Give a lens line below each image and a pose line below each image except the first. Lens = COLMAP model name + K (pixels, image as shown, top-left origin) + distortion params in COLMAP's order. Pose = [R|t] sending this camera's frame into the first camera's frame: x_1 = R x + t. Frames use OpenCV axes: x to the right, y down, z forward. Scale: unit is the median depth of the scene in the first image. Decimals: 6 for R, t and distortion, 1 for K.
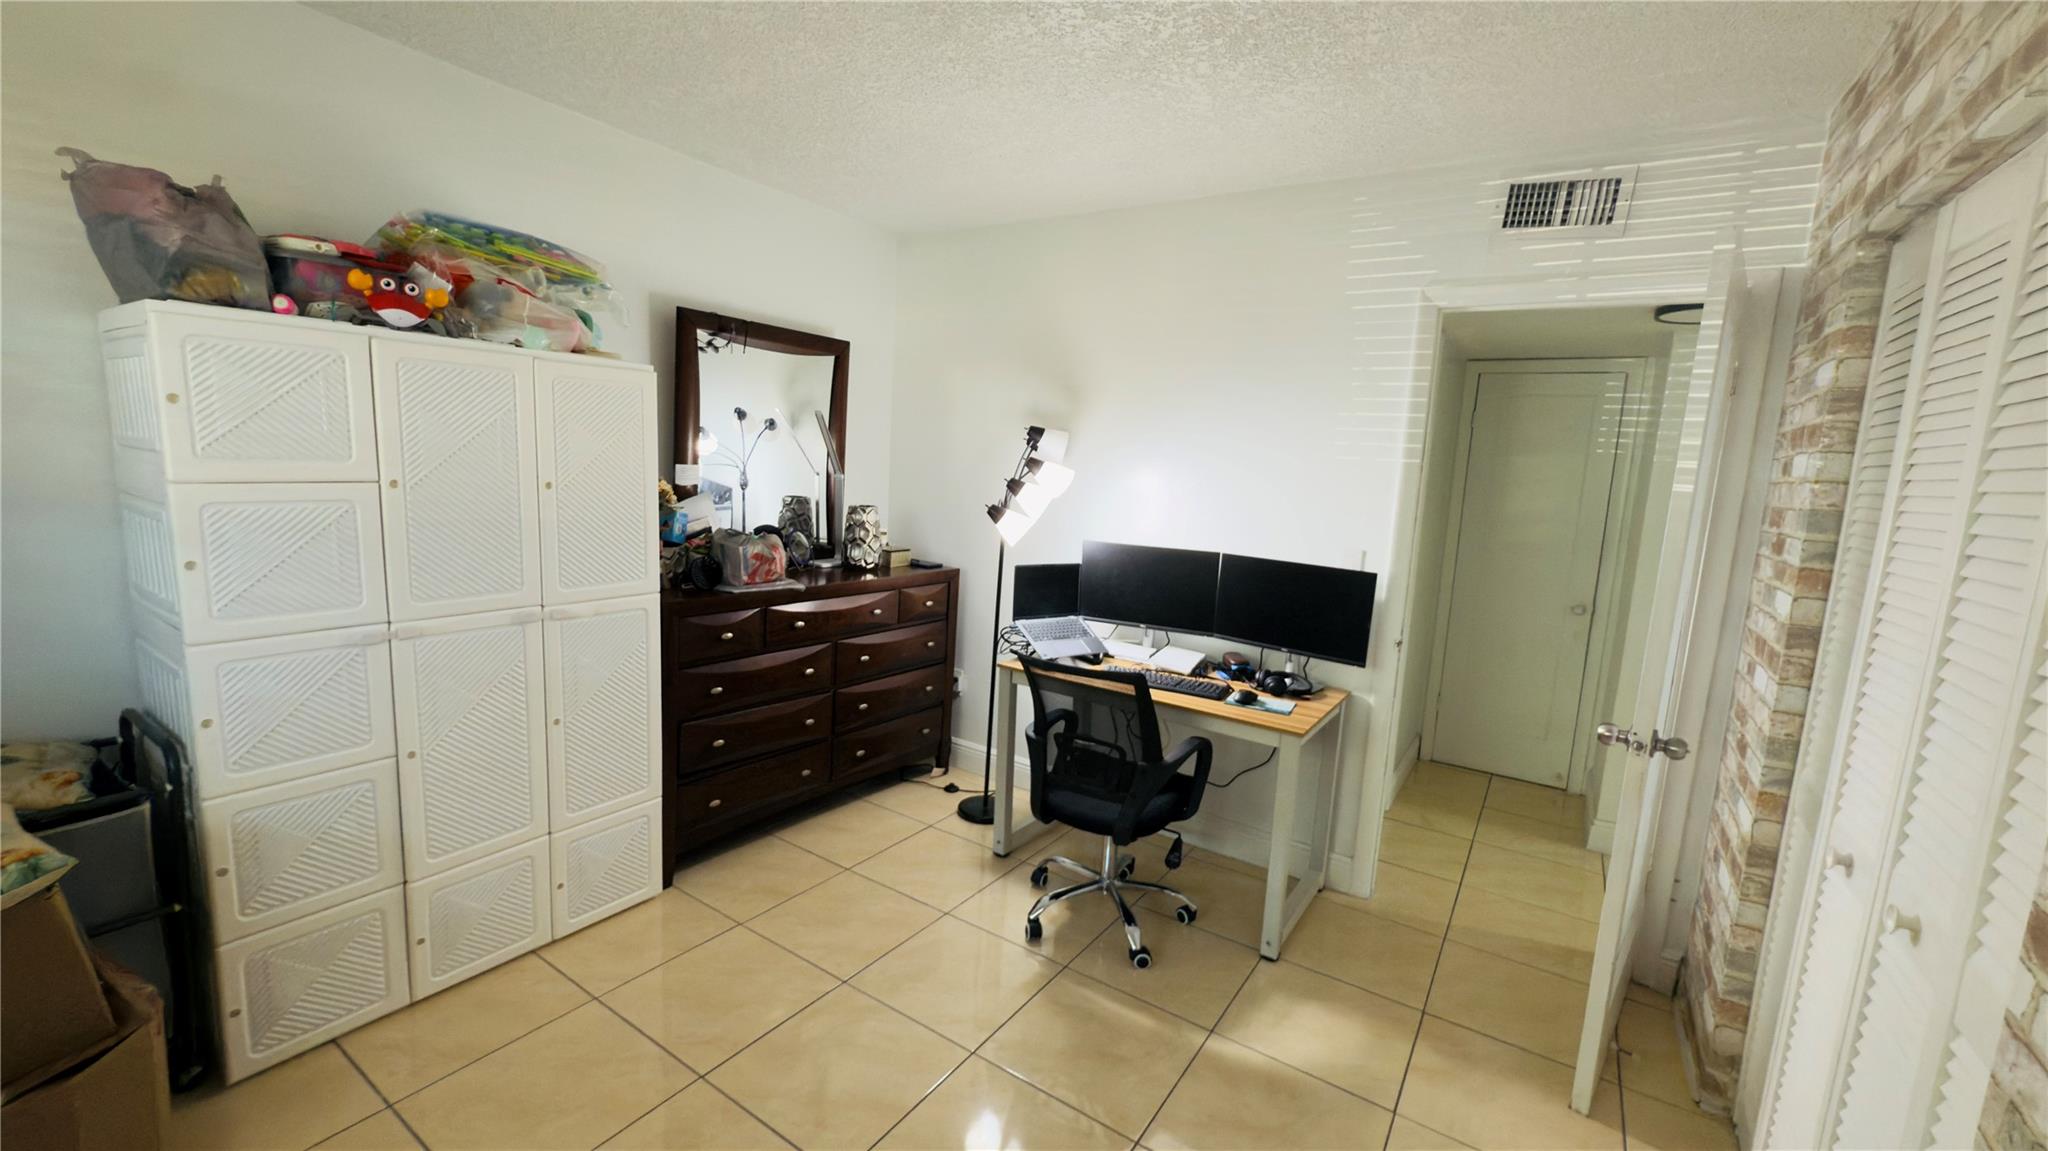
lens RADIAL K [[819.1, 0, 1022.5], [0, 819.1, 572.2], [0, 0, 1]] dist [0.000527, 0.000153]
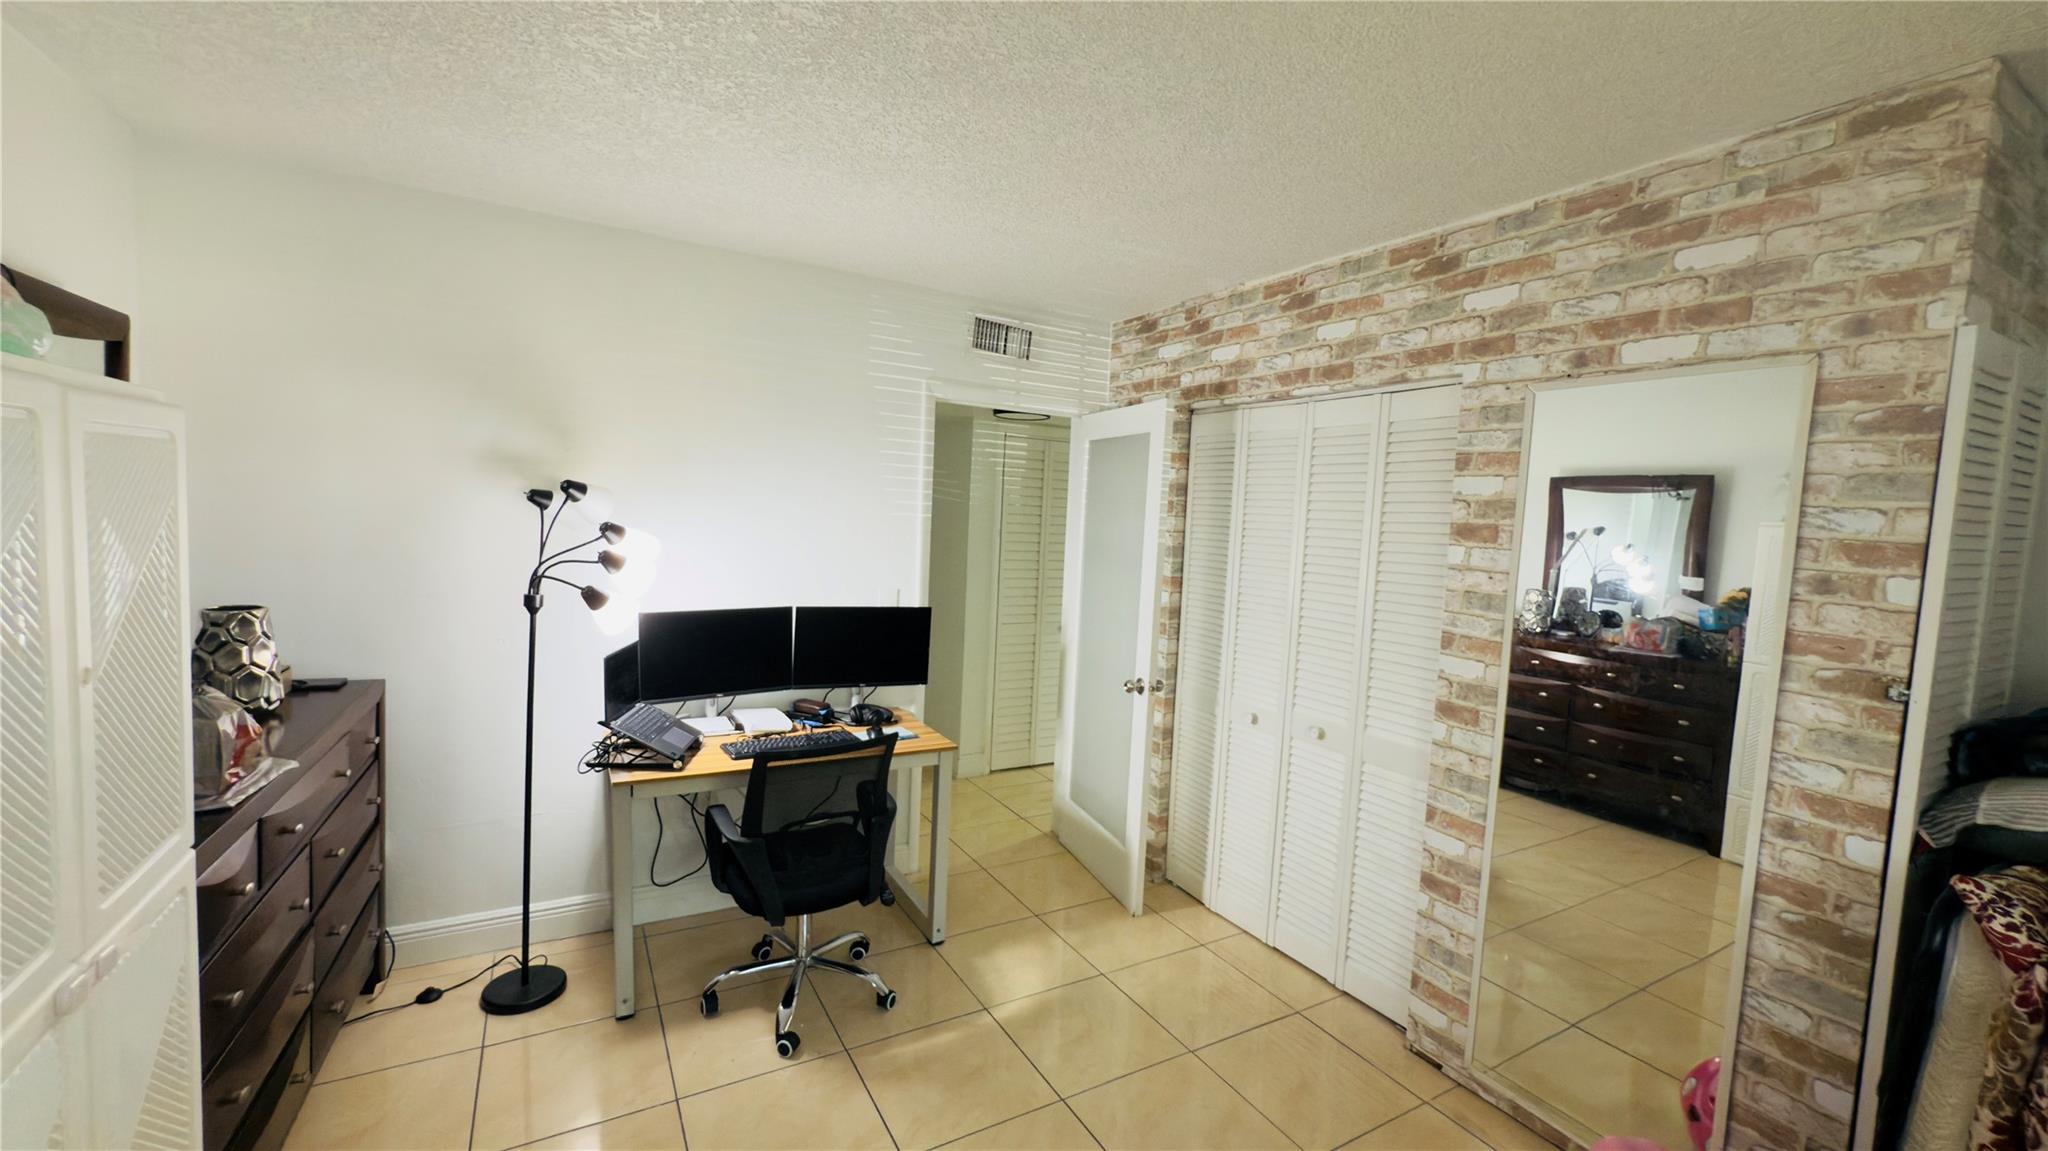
lens RADIAL K [[819.1, 0, 1023.8], [0, 819.1, 576.0], [0, 0, 1]] dist [0.000527, 0.000153]
pose [[0.445745, -0.101240, 0.889417, -0.664206], [0.099153, 0.993054, 0.063345, -0.120934], [-0.889652, 0.059952, 0.452687, 0.334852]]
